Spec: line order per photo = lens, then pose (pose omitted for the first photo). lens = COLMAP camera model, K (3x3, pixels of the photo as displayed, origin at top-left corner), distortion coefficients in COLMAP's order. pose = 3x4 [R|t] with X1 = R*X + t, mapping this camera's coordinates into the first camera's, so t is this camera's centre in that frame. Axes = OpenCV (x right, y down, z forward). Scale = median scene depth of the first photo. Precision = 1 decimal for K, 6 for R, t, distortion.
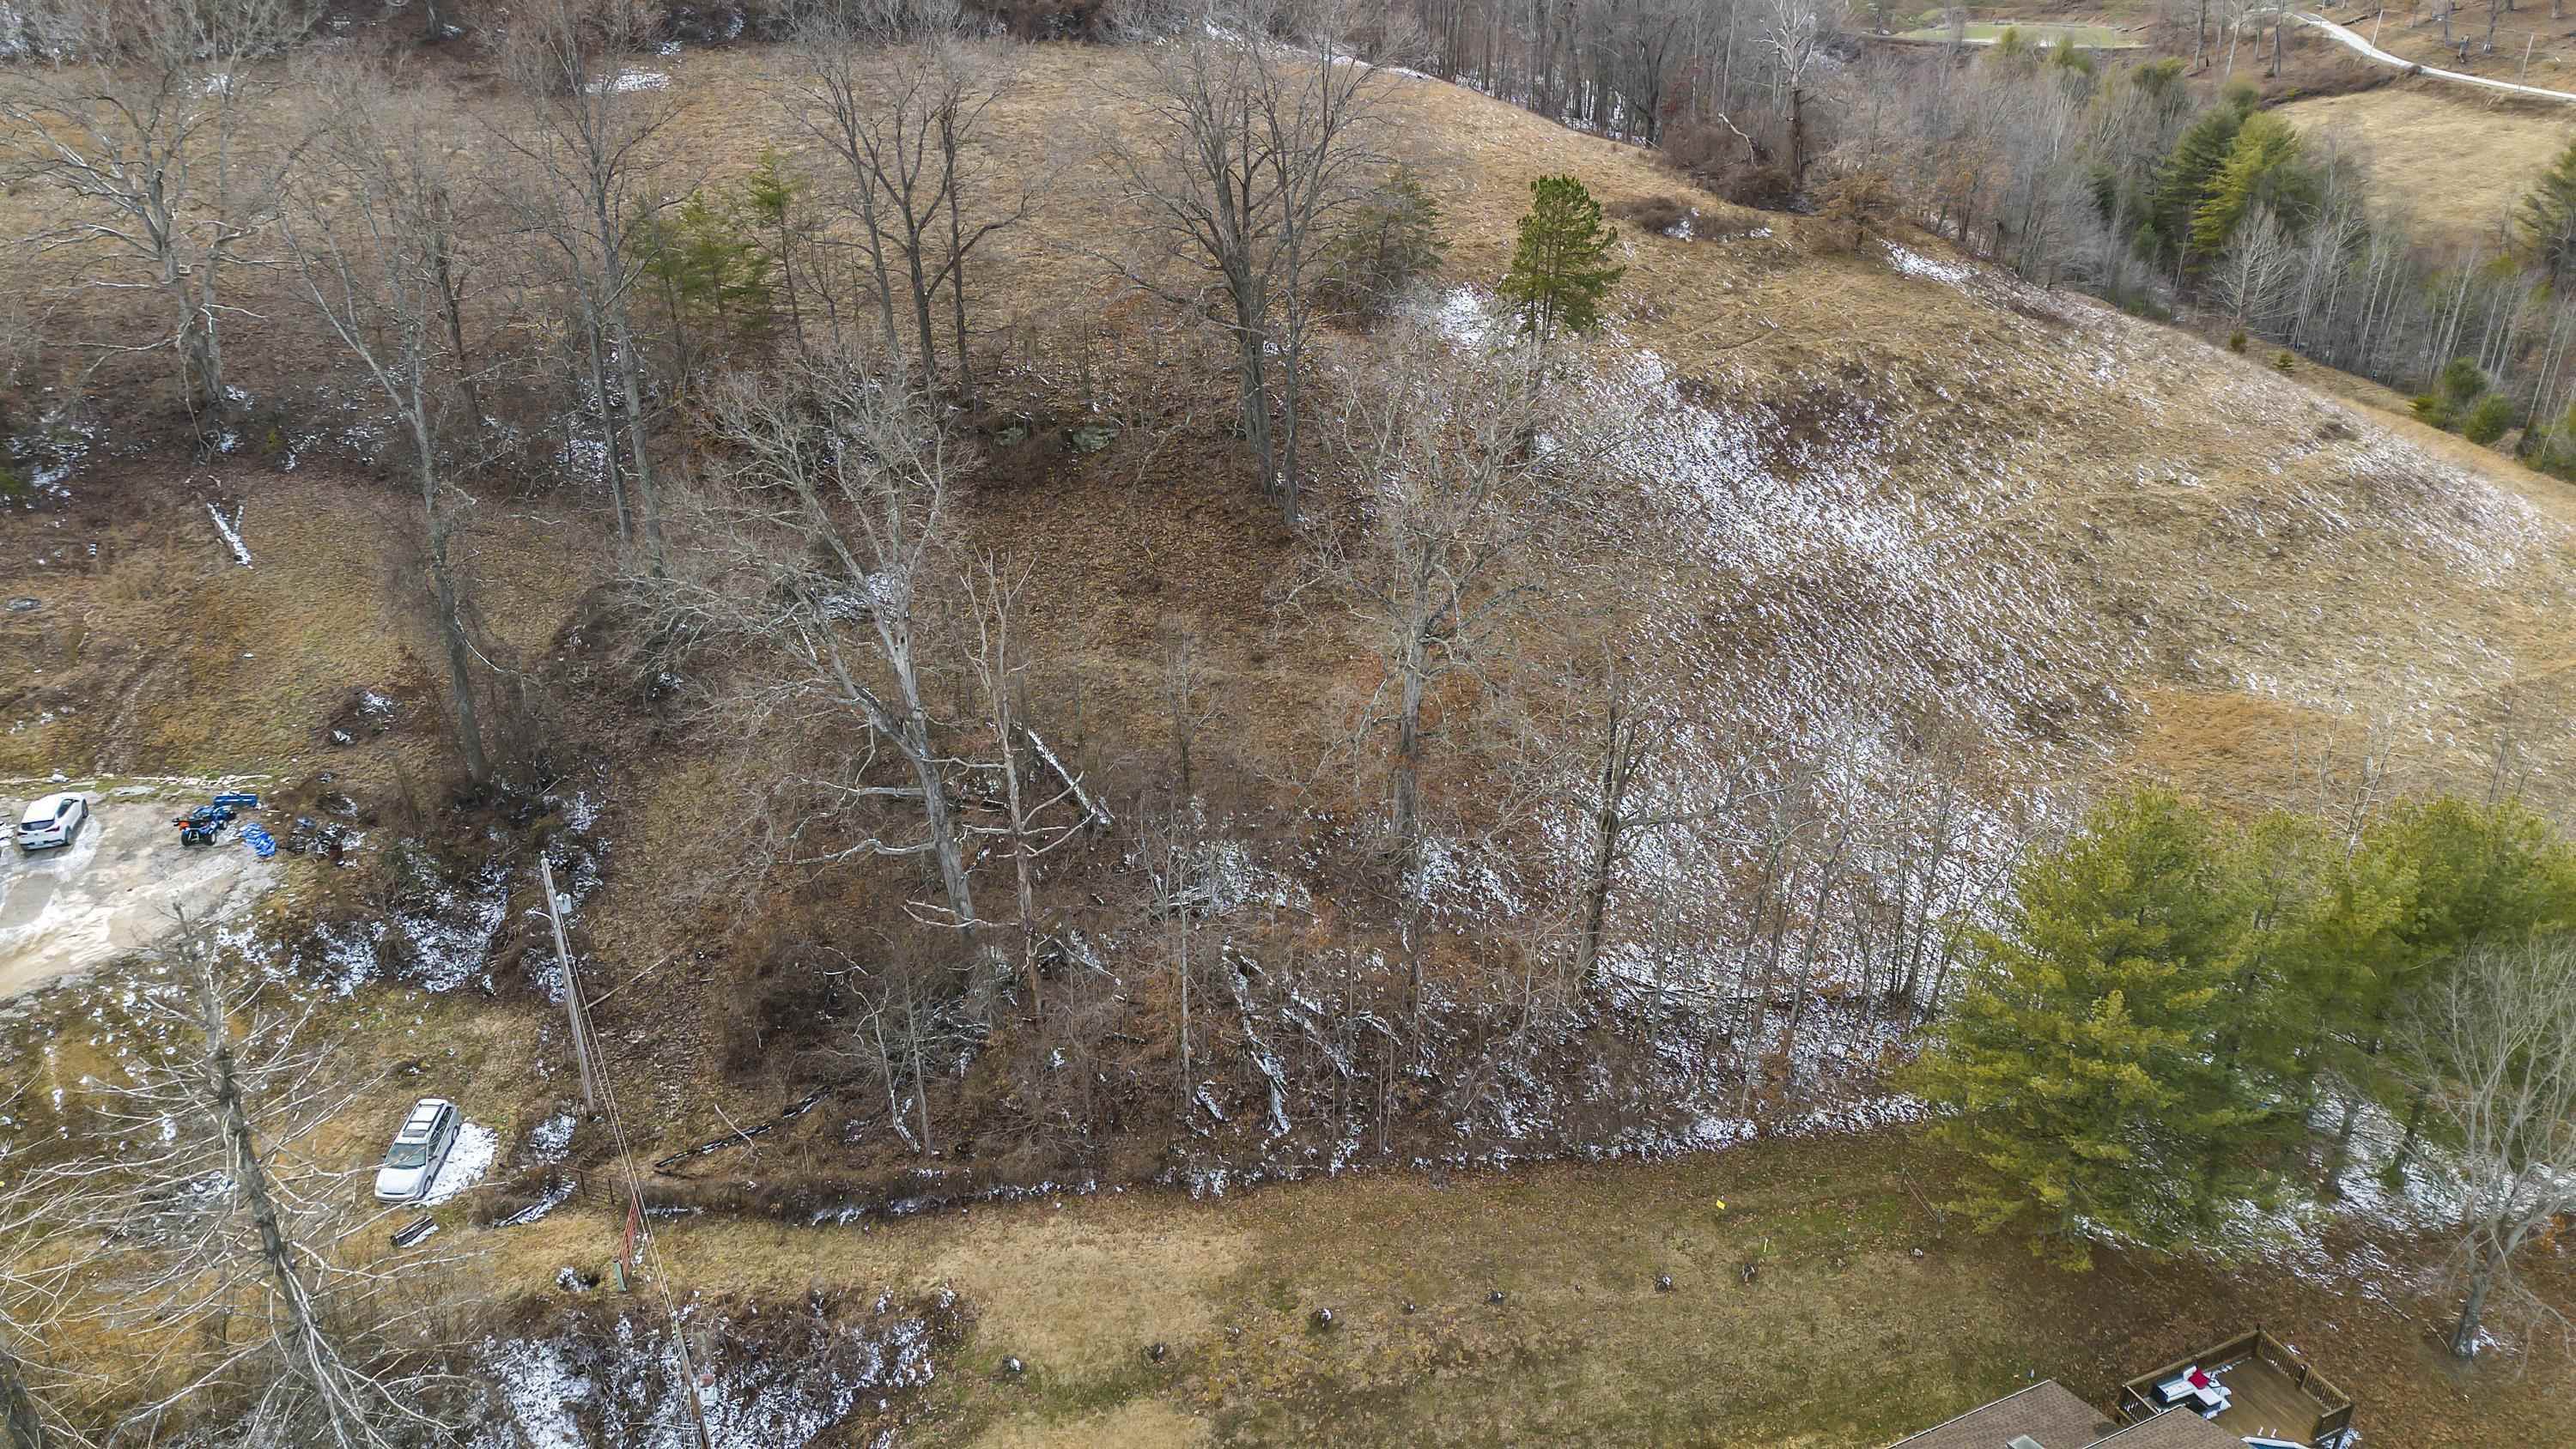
lens RADIAL K [[1820.9, 0, 1299.4], [0, 1820.9, 714.1], [0, 0, 1]] dist [0.079501, -0.115986]
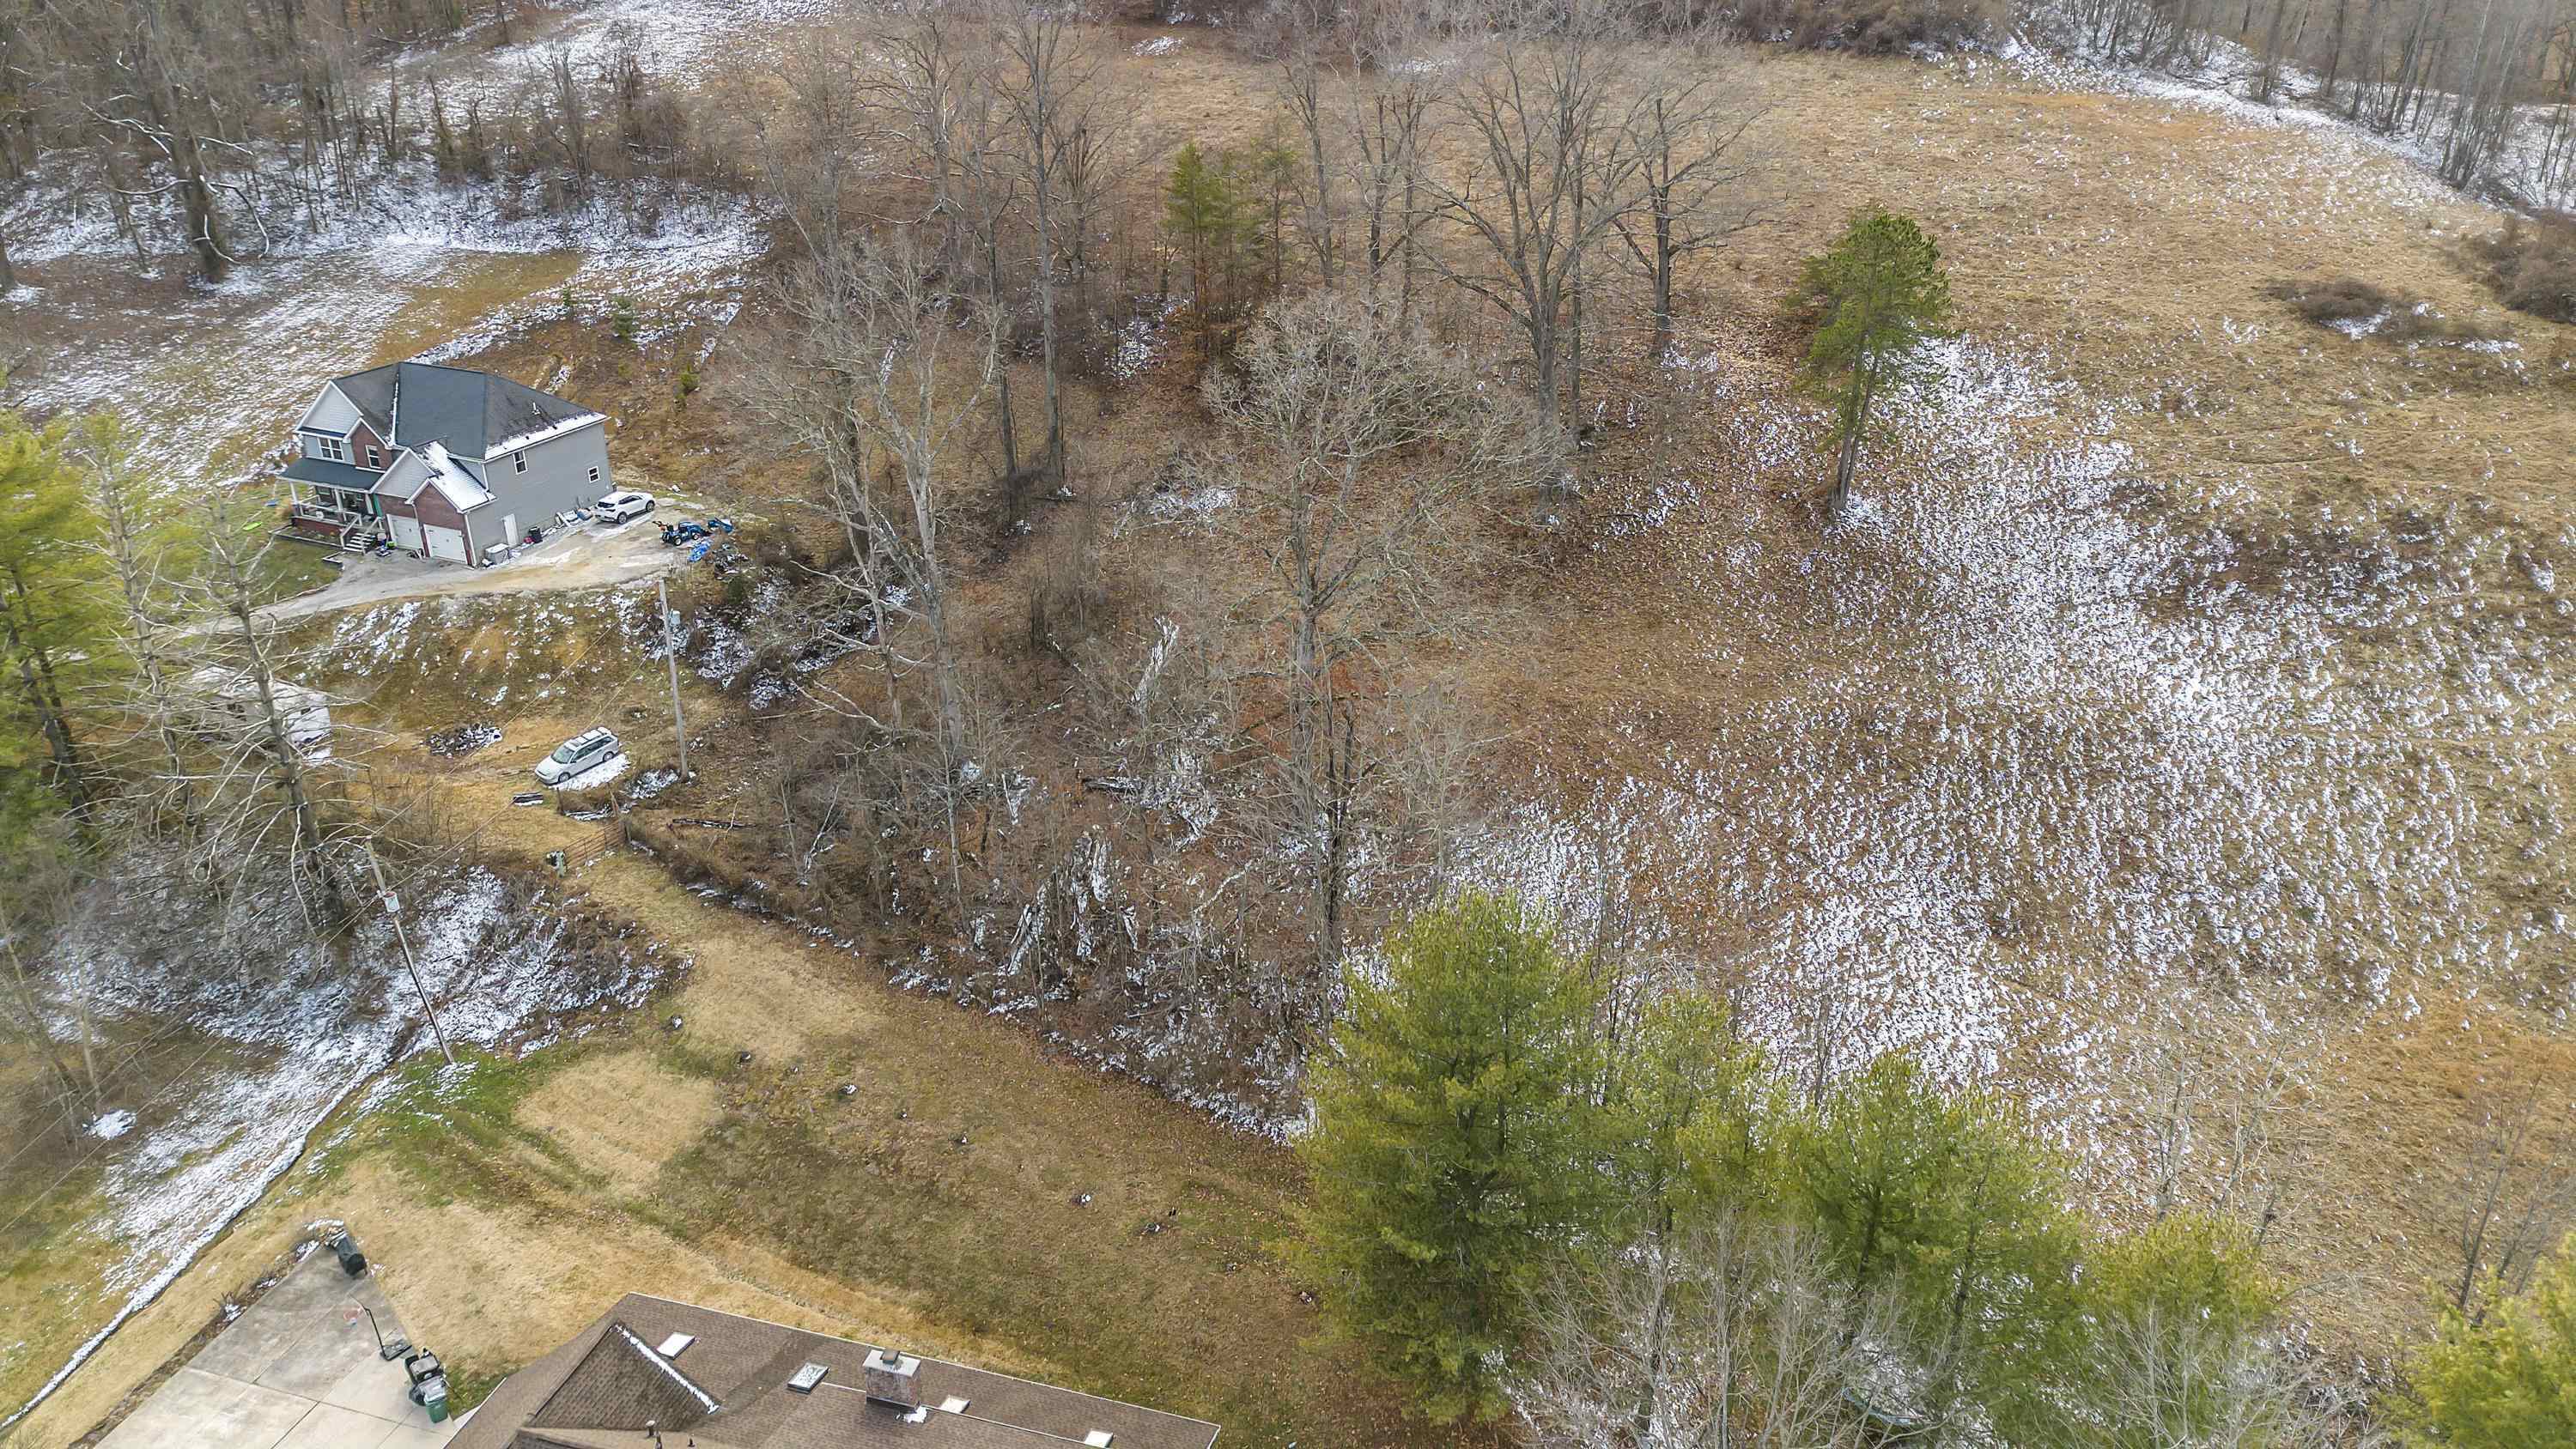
lens RADIAL K [[1813.0, 0, 1295.3], [0, 1813.0, 722.0], [0, 0, 1]] dist [0.076757, -0.081996]
pose [[0.750387, 0.283711, -0.597016, 0.487917], [-0.283490, 0.954051, 0.097062, -0.054137], [0.597121, 0.096414, 0.796336, 0.115911]]
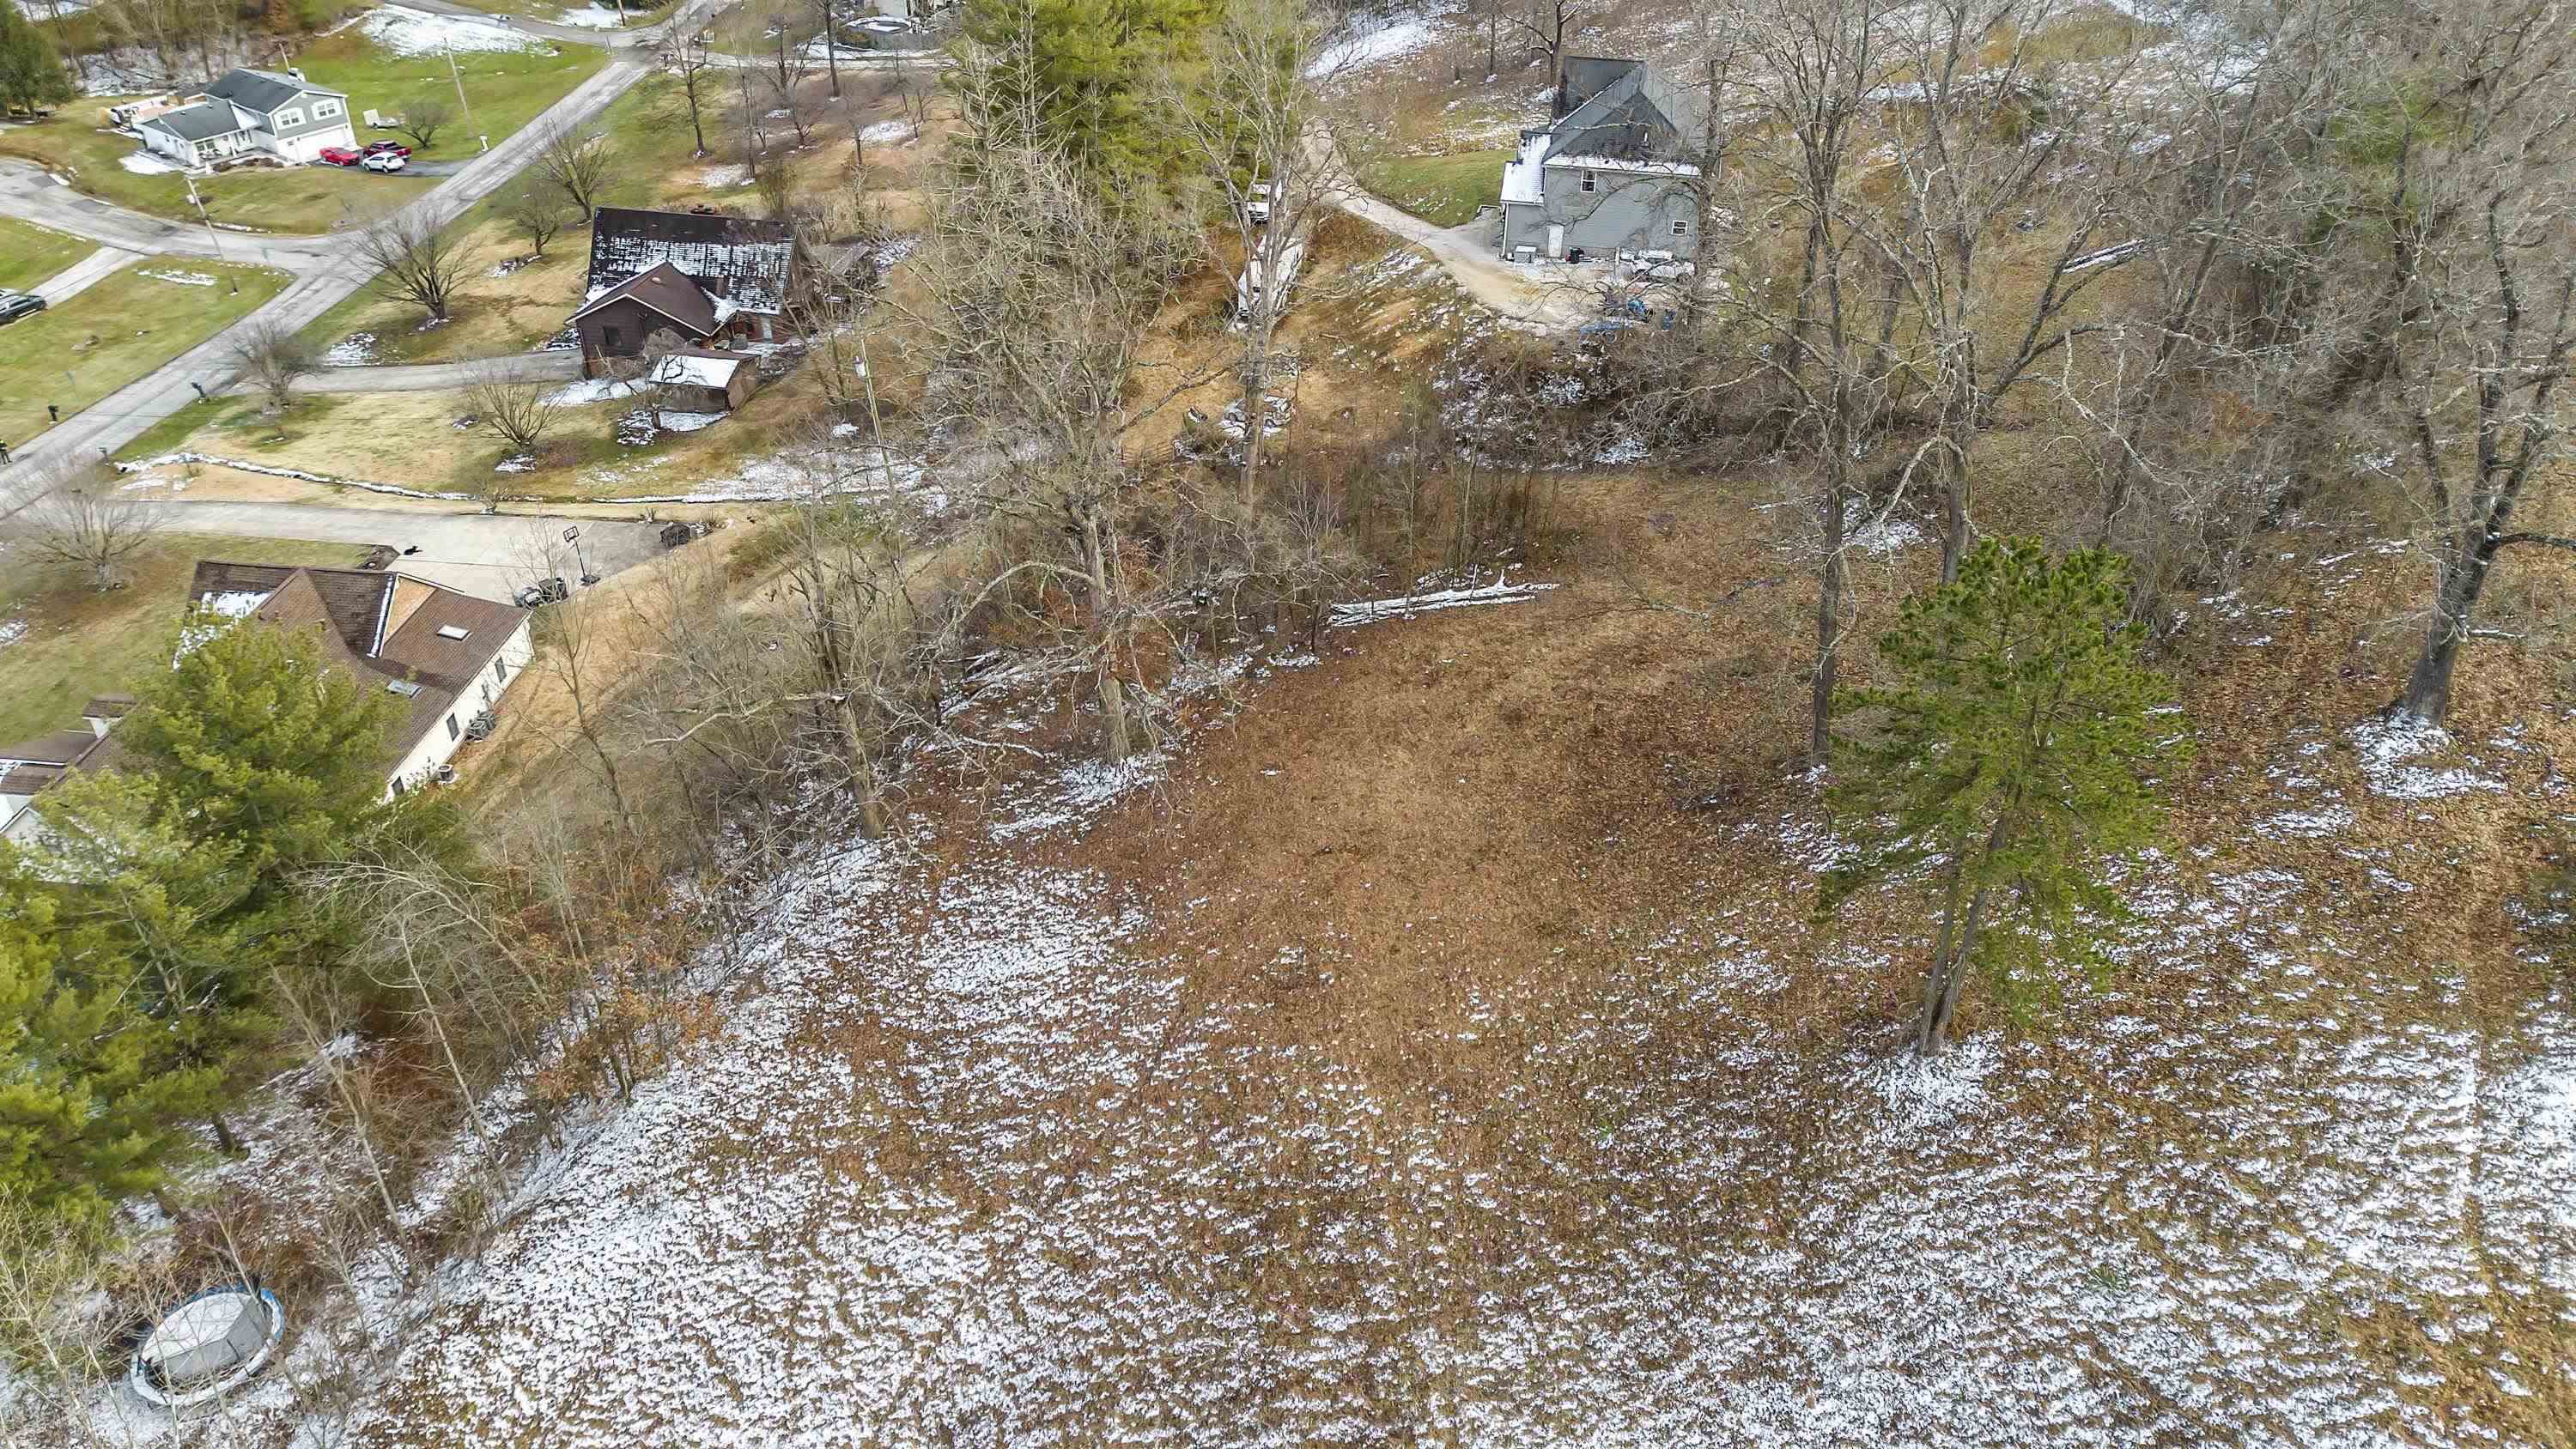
lens RADIAL K [[1813.0, 0, 1295.3], [0, 1813.0, 722.0], [0, 0, 1]] dist [0.076757, -0.081996]
pose [[-0.518622, 0.481438, -0.706575, 0.473506], [-0.369888, 0.618729, 0.693078, -0.439752], [0.770853, 0.620799, -0.142809, 0.874502]]
